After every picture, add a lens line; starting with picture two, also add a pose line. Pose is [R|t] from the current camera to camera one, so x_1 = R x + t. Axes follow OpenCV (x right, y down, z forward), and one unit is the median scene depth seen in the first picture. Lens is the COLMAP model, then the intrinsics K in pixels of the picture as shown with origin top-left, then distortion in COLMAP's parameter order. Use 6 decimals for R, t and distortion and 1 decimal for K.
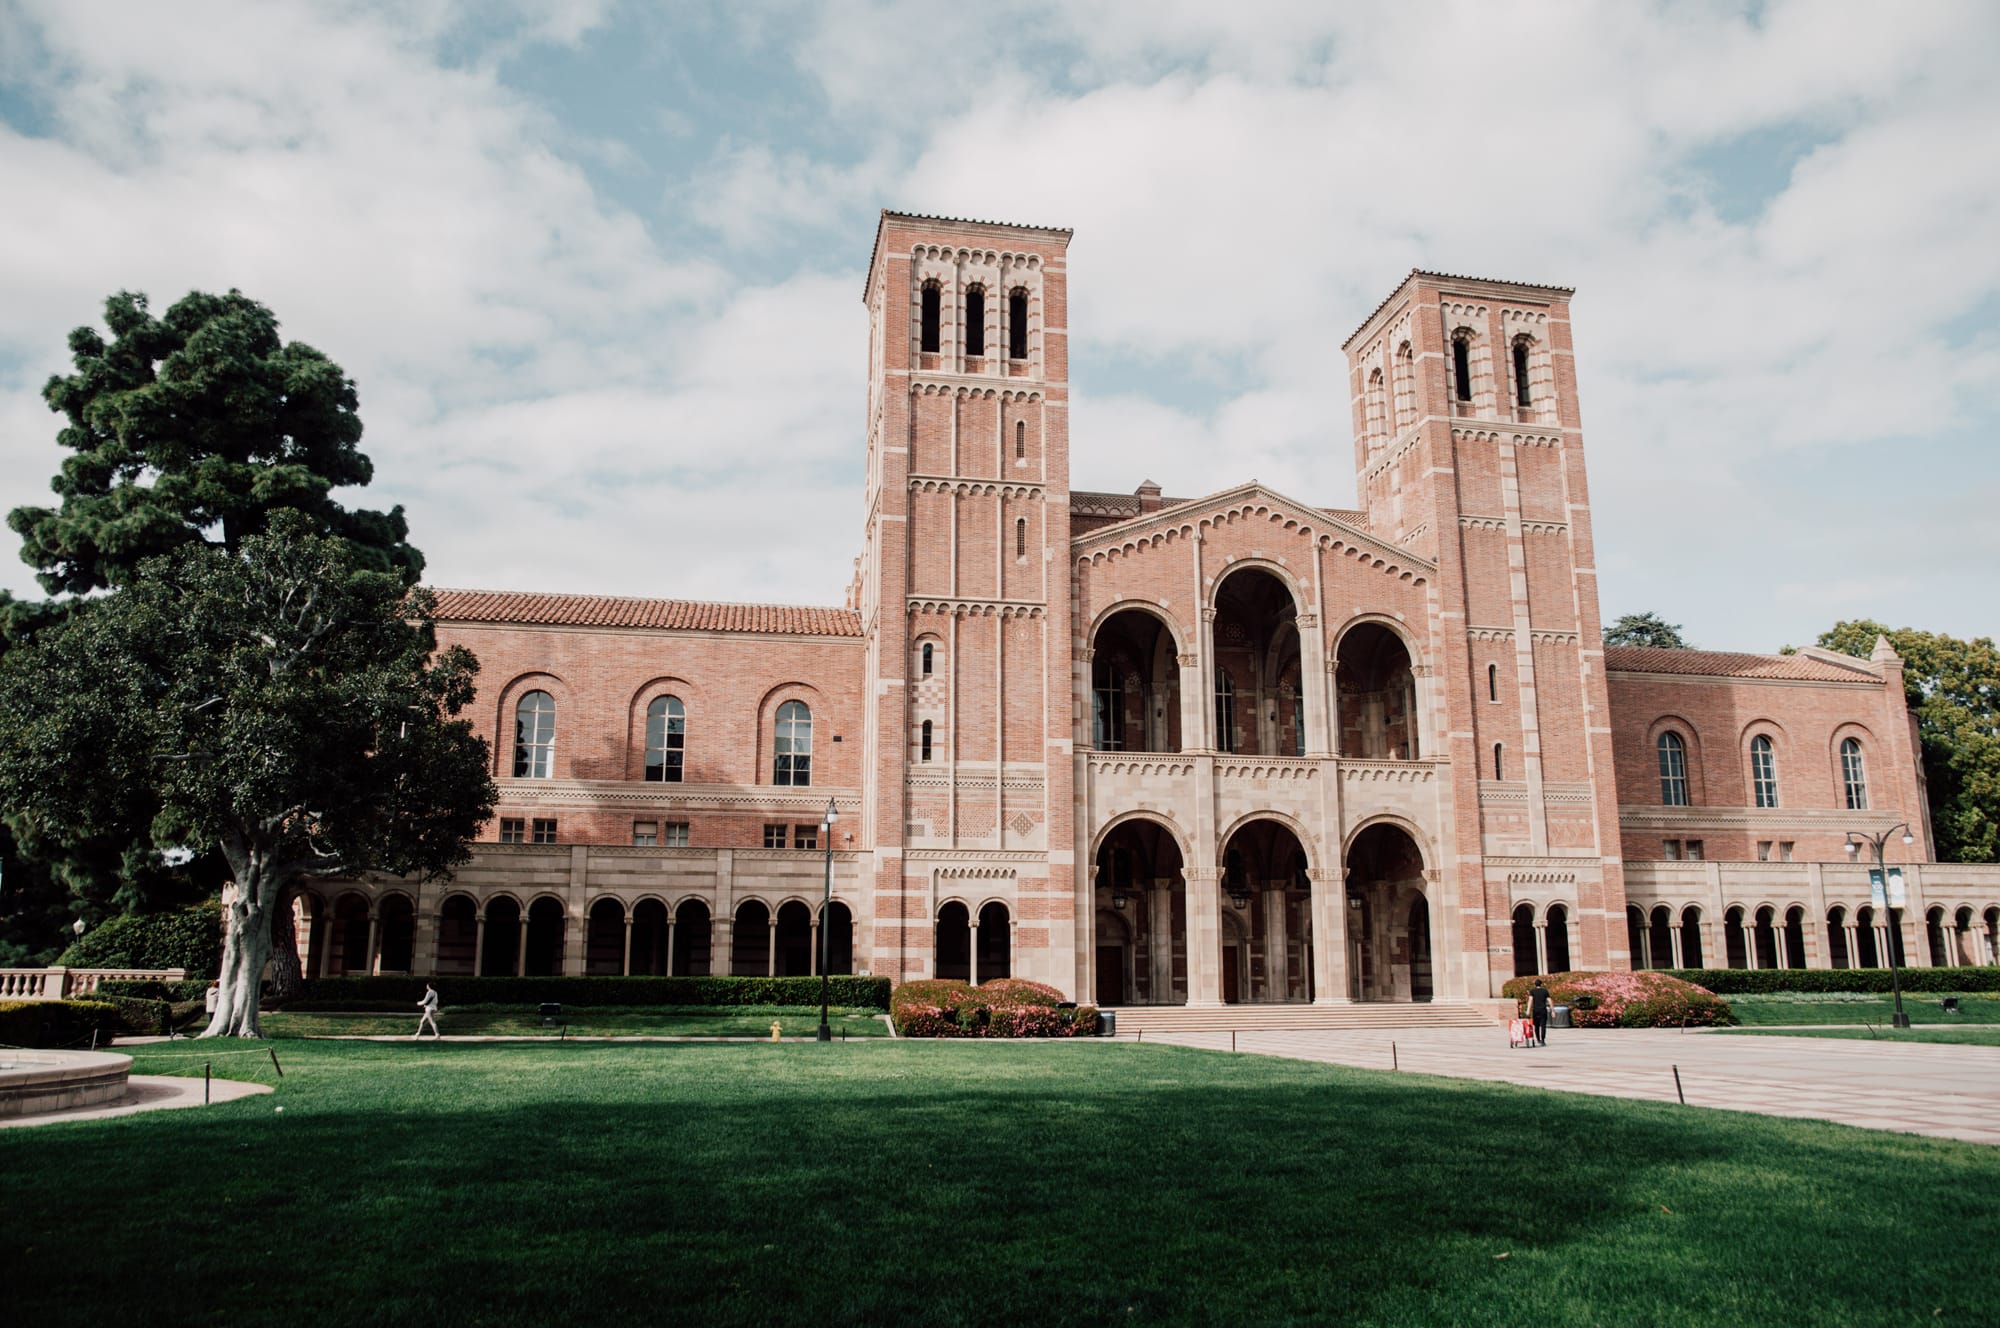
lens RADIAL K [[1416.2, 0, 997.5], [0, 1416.2, 673.0], [0, 0, 1]] dist [-0.104756, 0.084394]
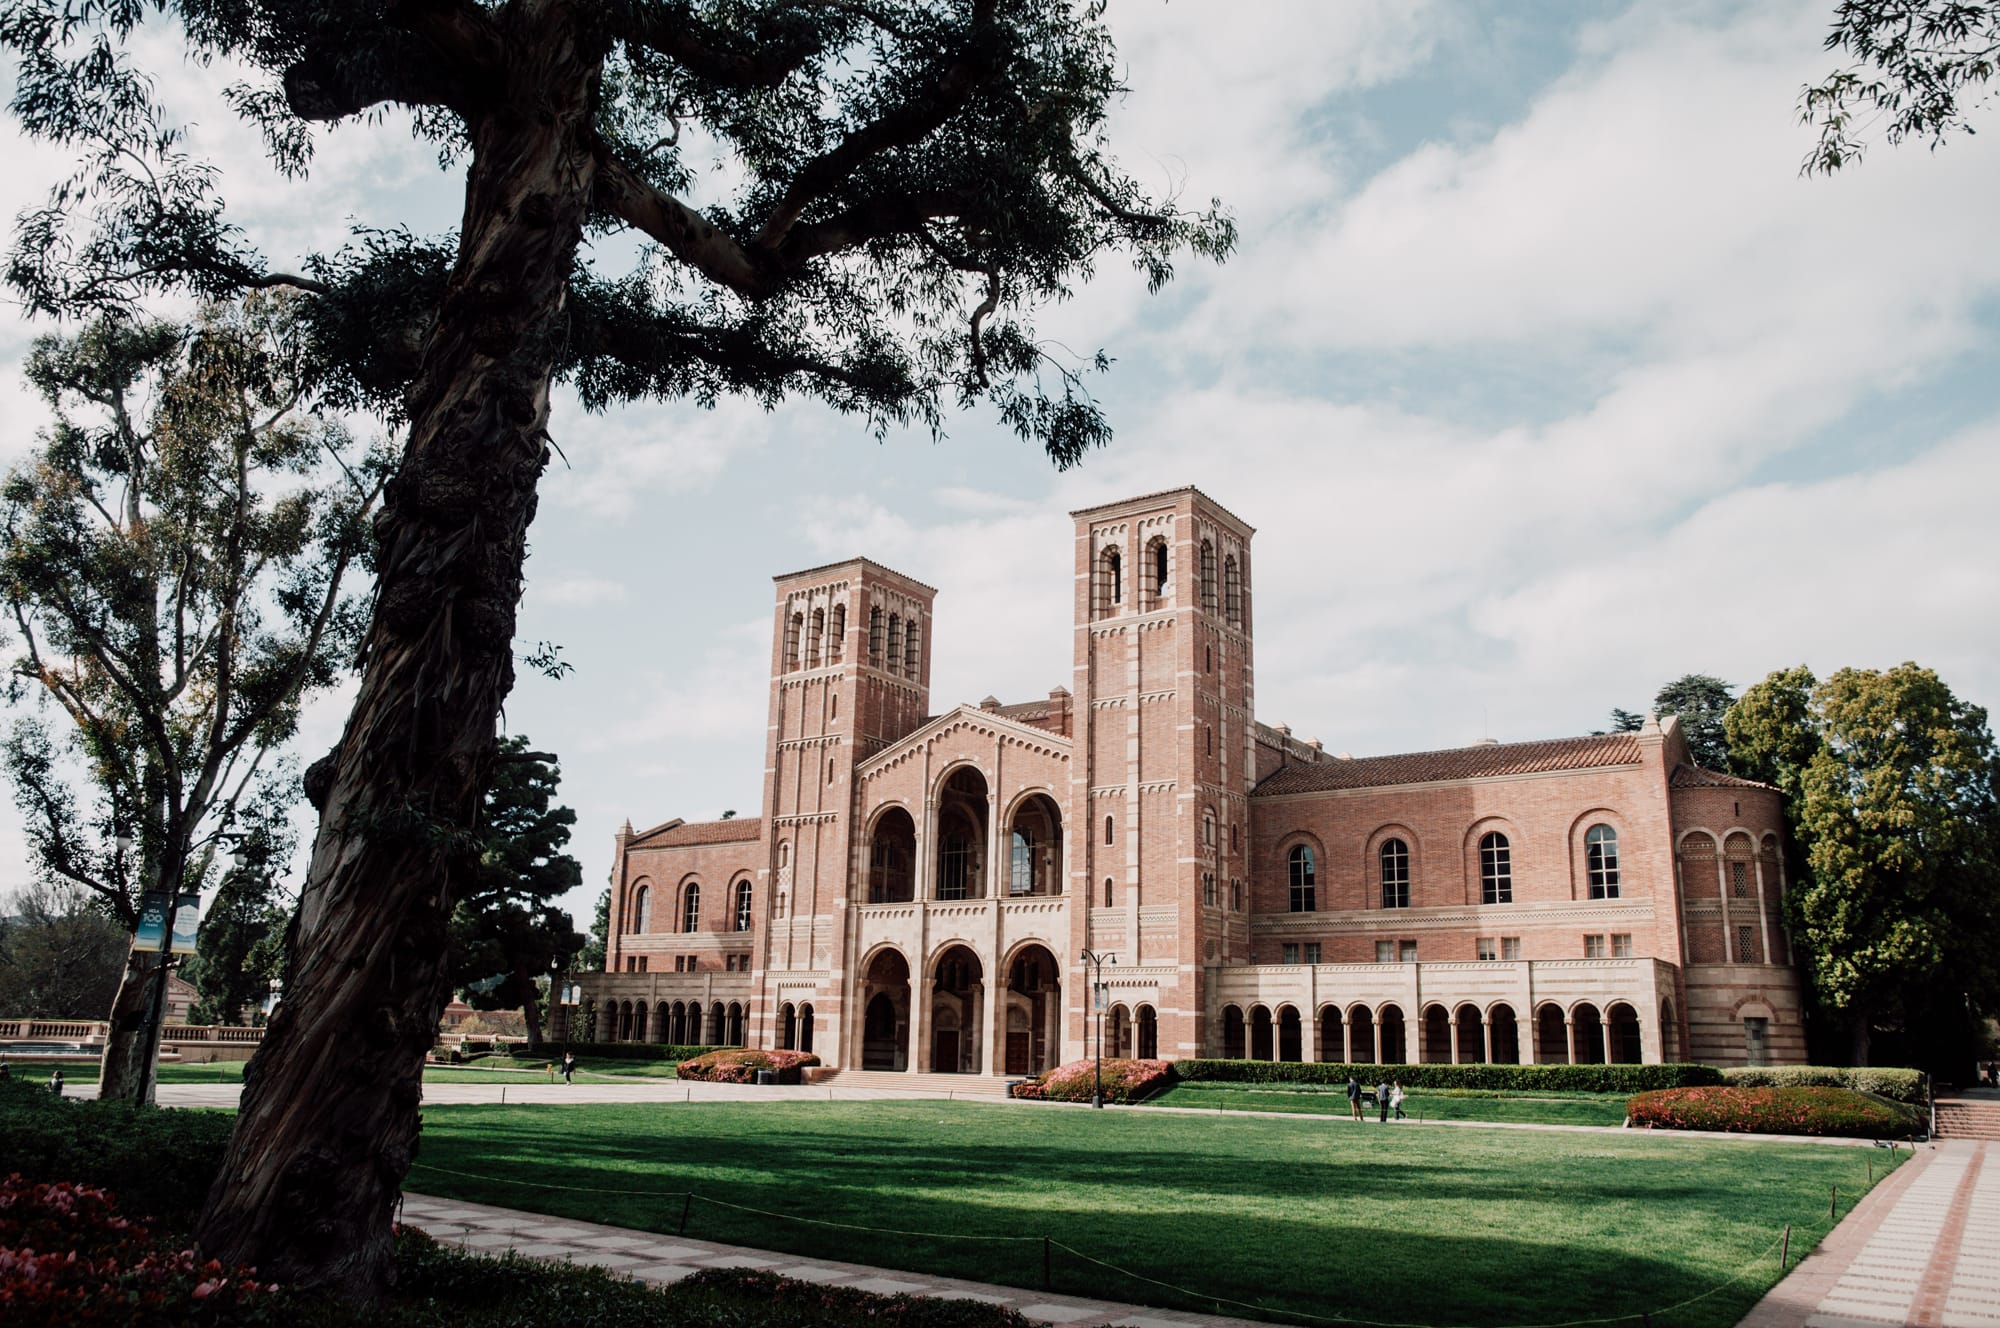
lens RADIAL K [[1454.0, 0, 1000.0], [0, 1454.0, 664.0], [0, 0, 1]] dist [-0.123199, 0.094628]
pose [[0.688233, -0.169089, -0.705510, 1.292363], [0.130590, 0.985450, -0.108790, -0.012046], [0.713640, -0.017260, 0.700300, 0.001170]]
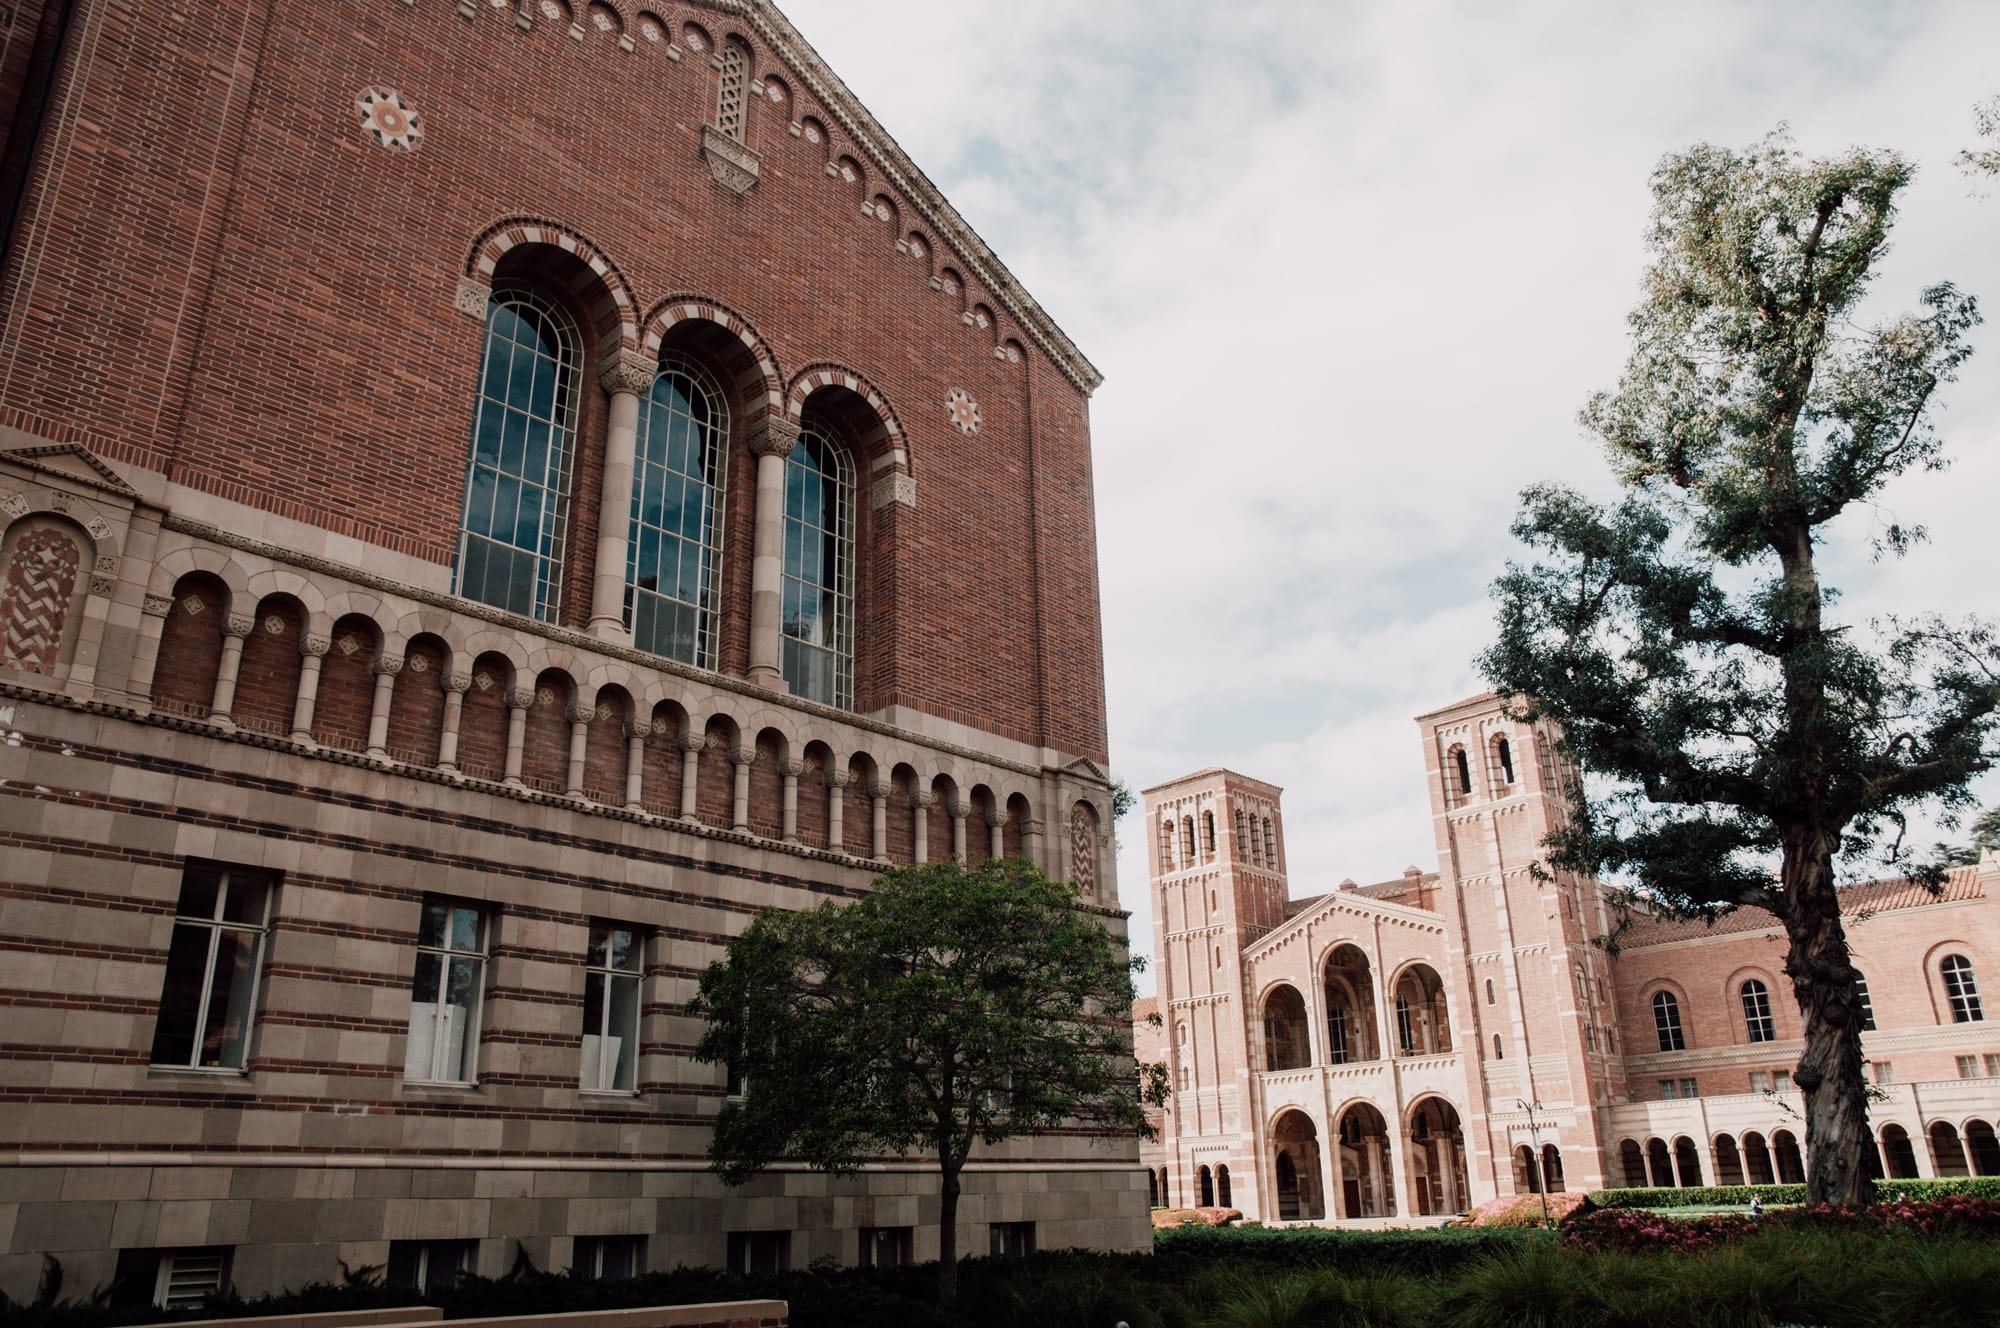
lens RADIAL K [[1416.2, 0, 997.5], [0, 1416.2, 673.0], [0, 0, 1]] dist [-0.104756, 0.084394]
pose [[0.567847, -0.305996, -0.764144, 1.331851], [0.200510, 0.951792, -0.232136, -0.078919], [0.798339, -0.021401, 0.601828, -0.304627]]
